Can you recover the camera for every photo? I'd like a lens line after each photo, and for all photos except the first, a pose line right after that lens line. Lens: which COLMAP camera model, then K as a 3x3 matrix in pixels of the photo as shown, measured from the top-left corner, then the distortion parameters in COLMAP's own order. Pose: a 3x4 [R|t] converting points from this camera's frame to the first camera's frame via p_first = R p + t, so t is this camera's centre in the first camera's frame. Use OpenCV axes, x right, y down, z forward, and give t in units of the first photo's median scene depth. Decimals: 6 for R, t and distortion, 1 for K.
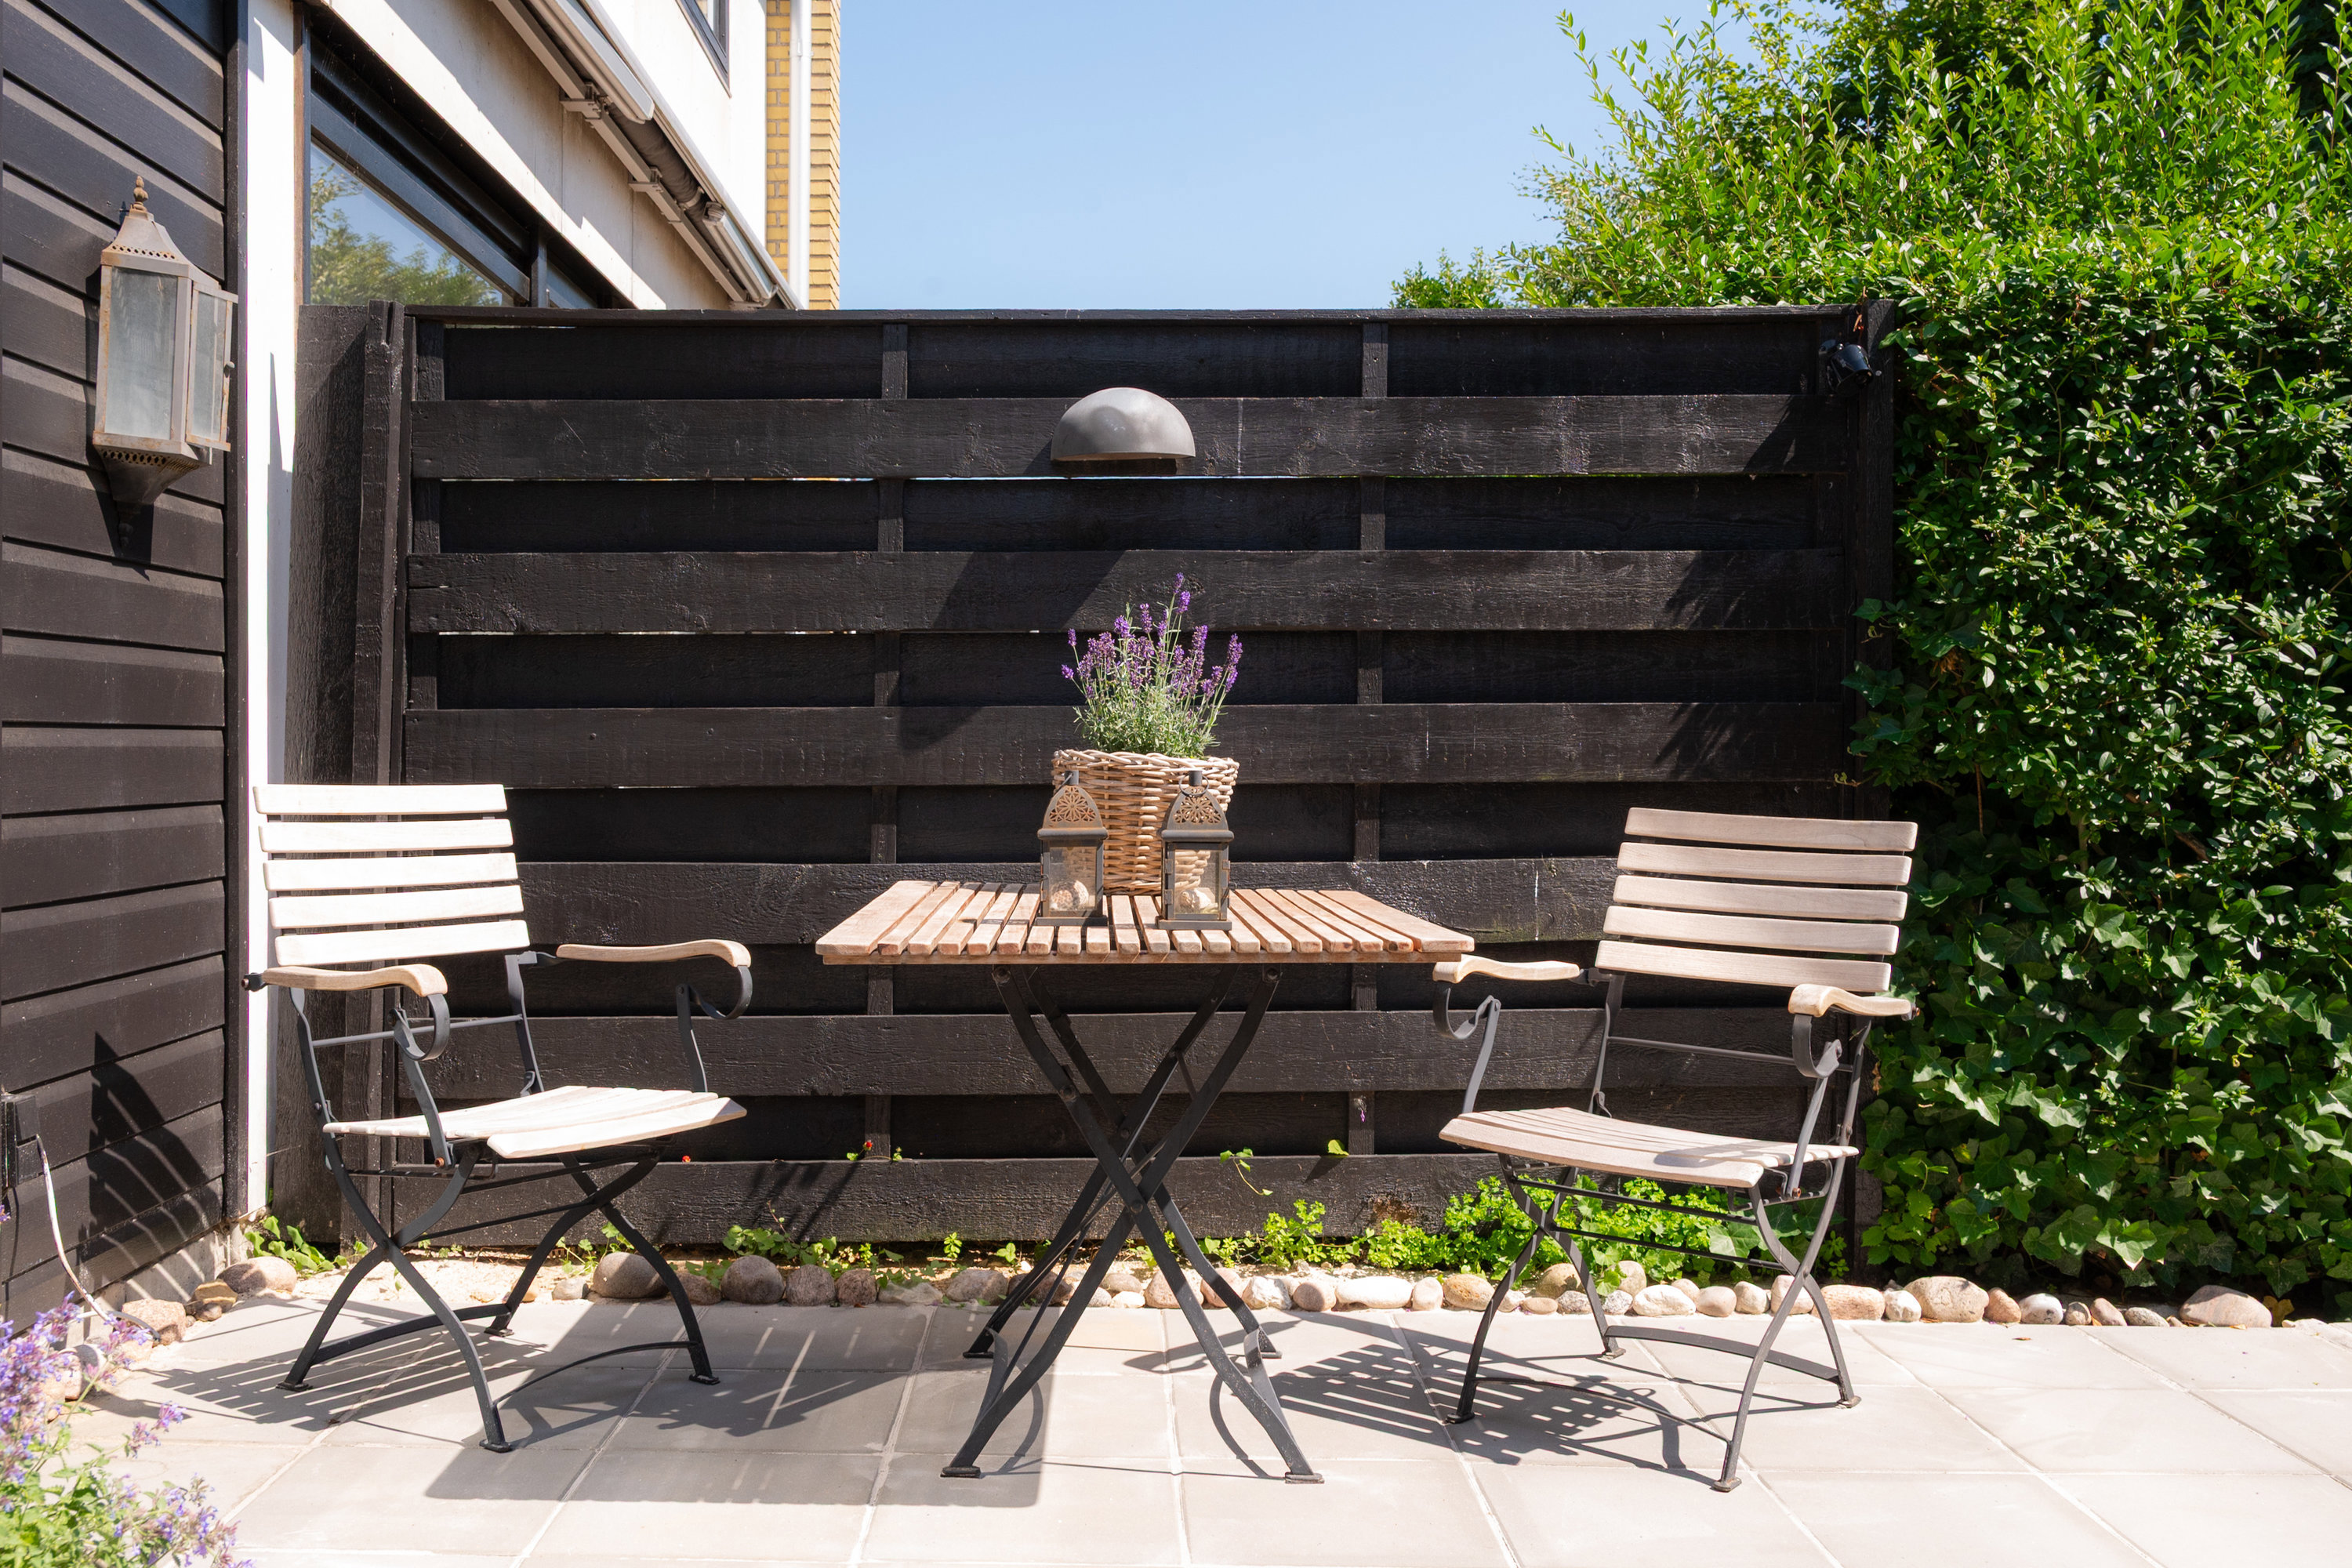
lens RADIAL K [[2030.9, 0, 1176.0], [0, 2030.9, 784.0], [0, 0, 1]] dist [-0.002758, -0.001359]
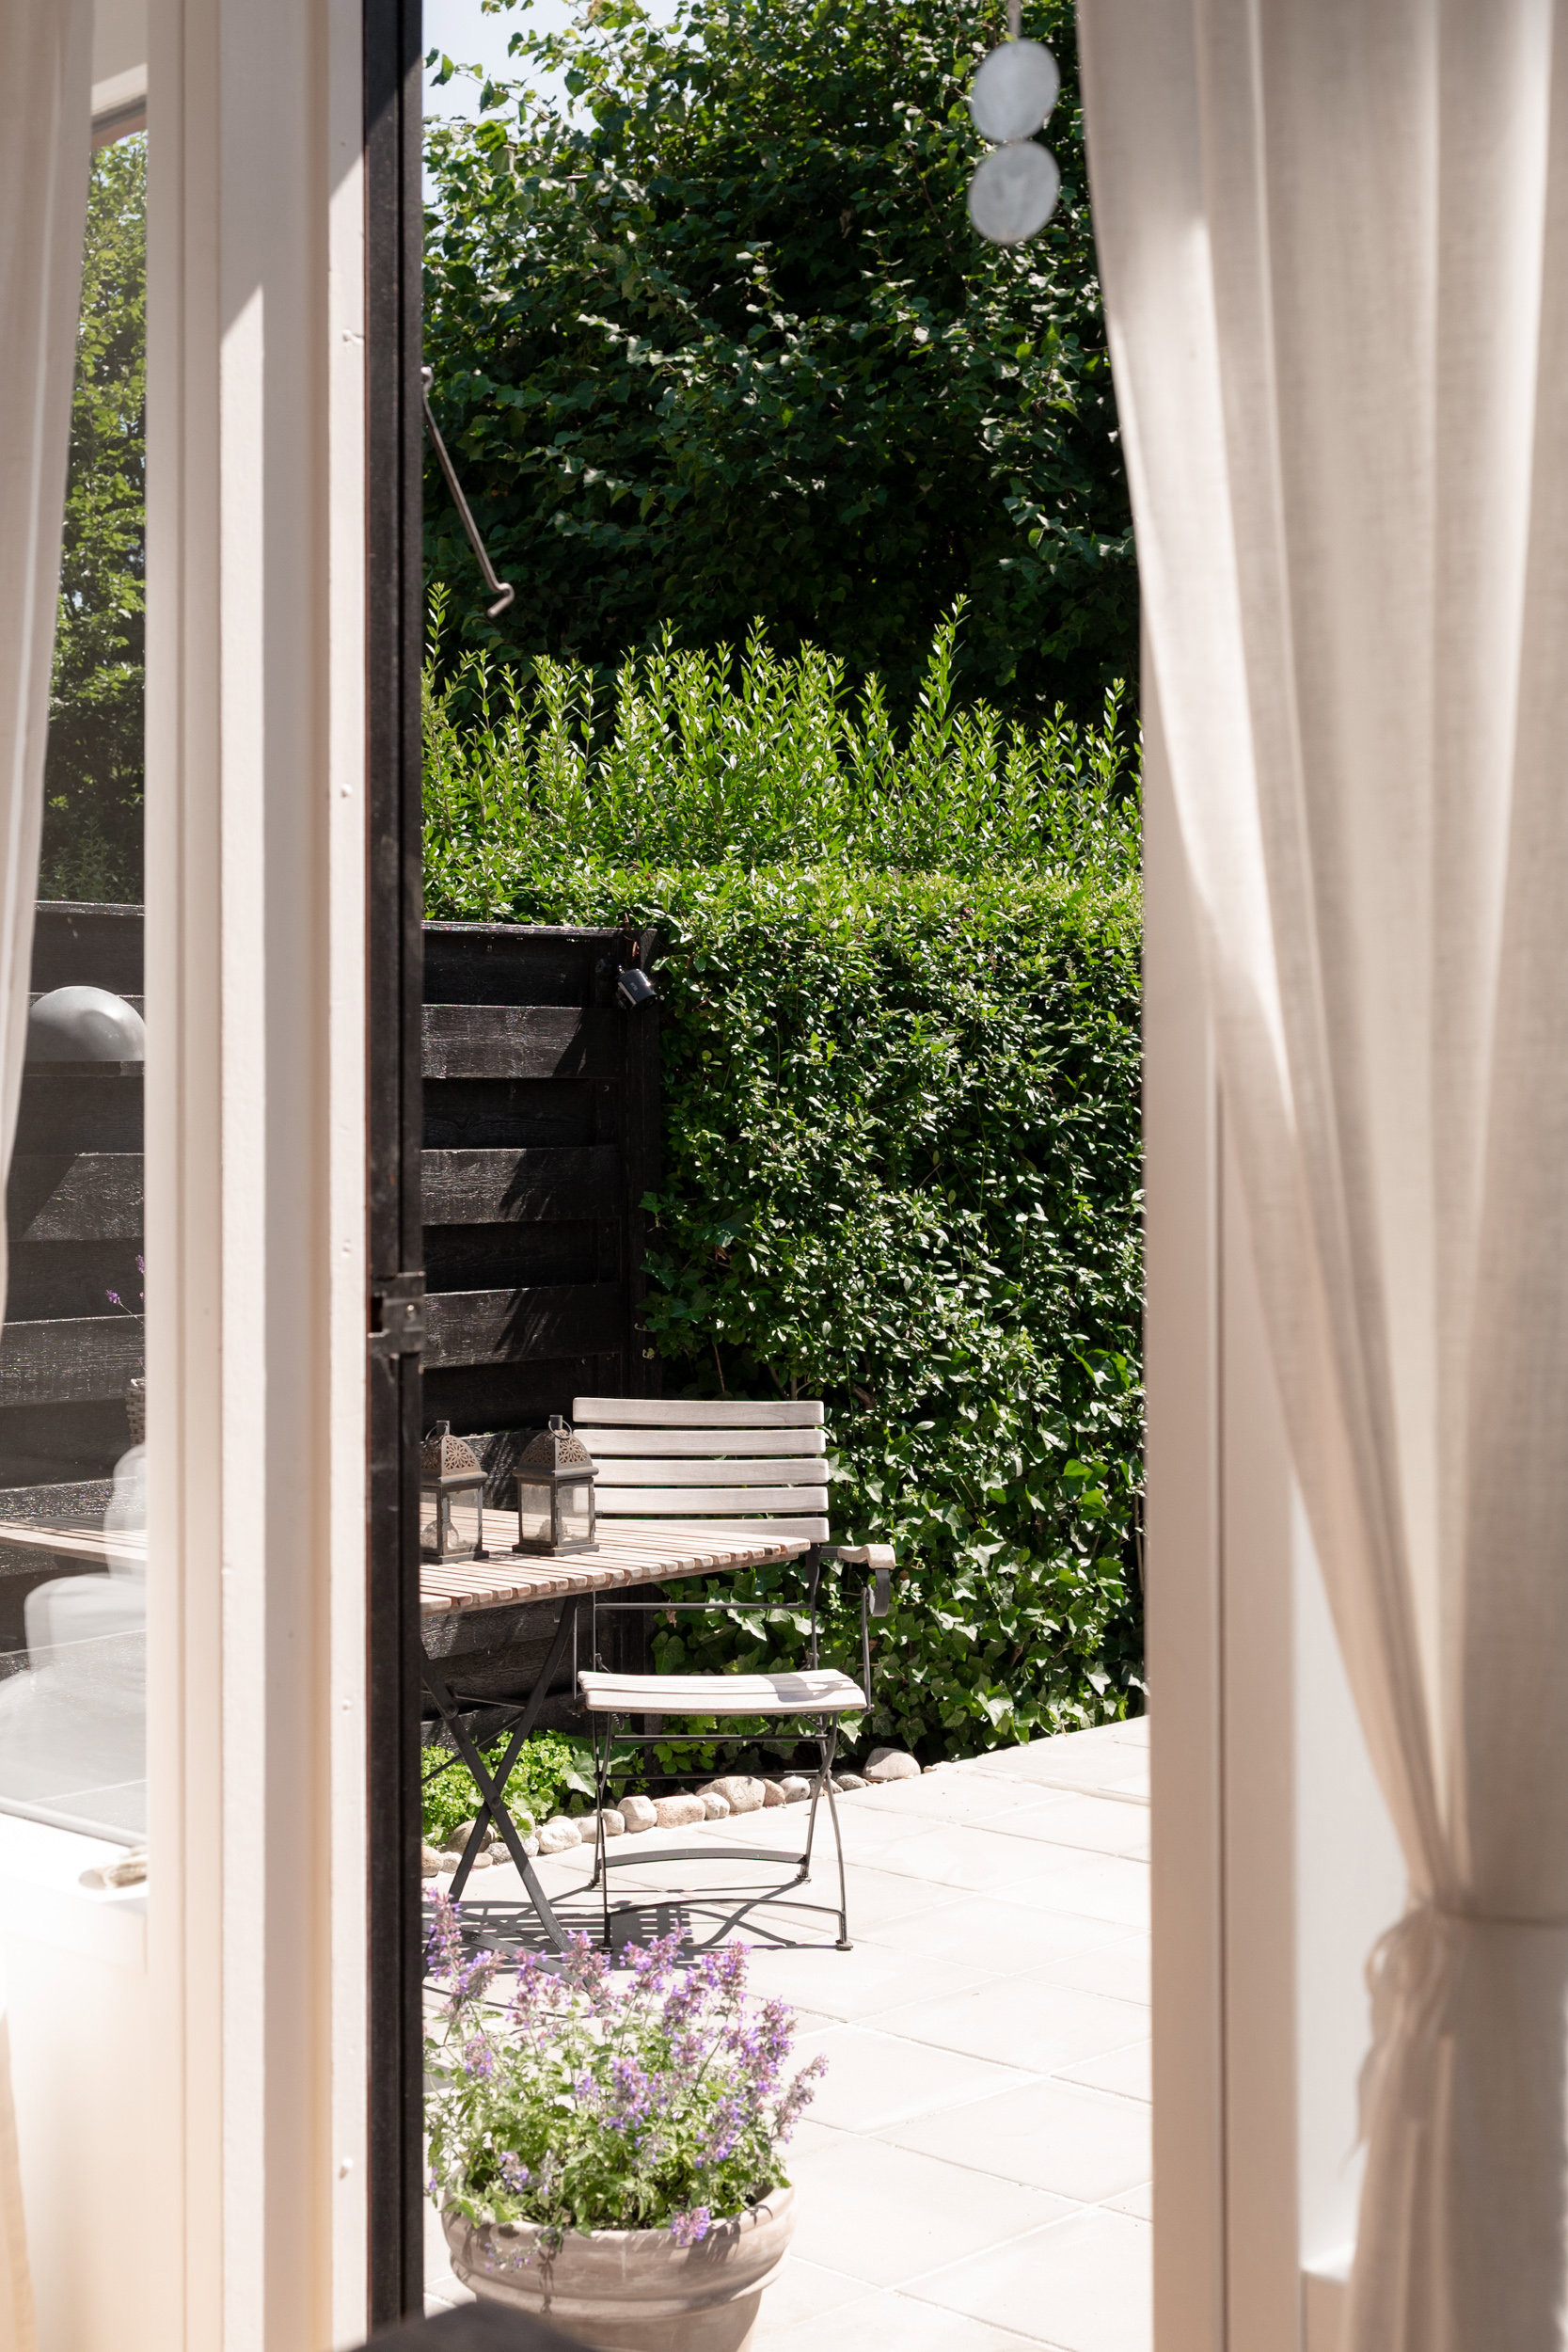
lens RADIAL K [[2887.1, 0, 784.0], [0, 2887.1, 1176.0], [0, 0, 1]] dist [-0.018968, -0.006086]
pose [[0.697995, -0.012276, 0.715997, -0.789920], [0.018064, 0.999837, -0.000467, -0.102048], [-0.715875, 0.013259, 0.698103, -0.188232]]
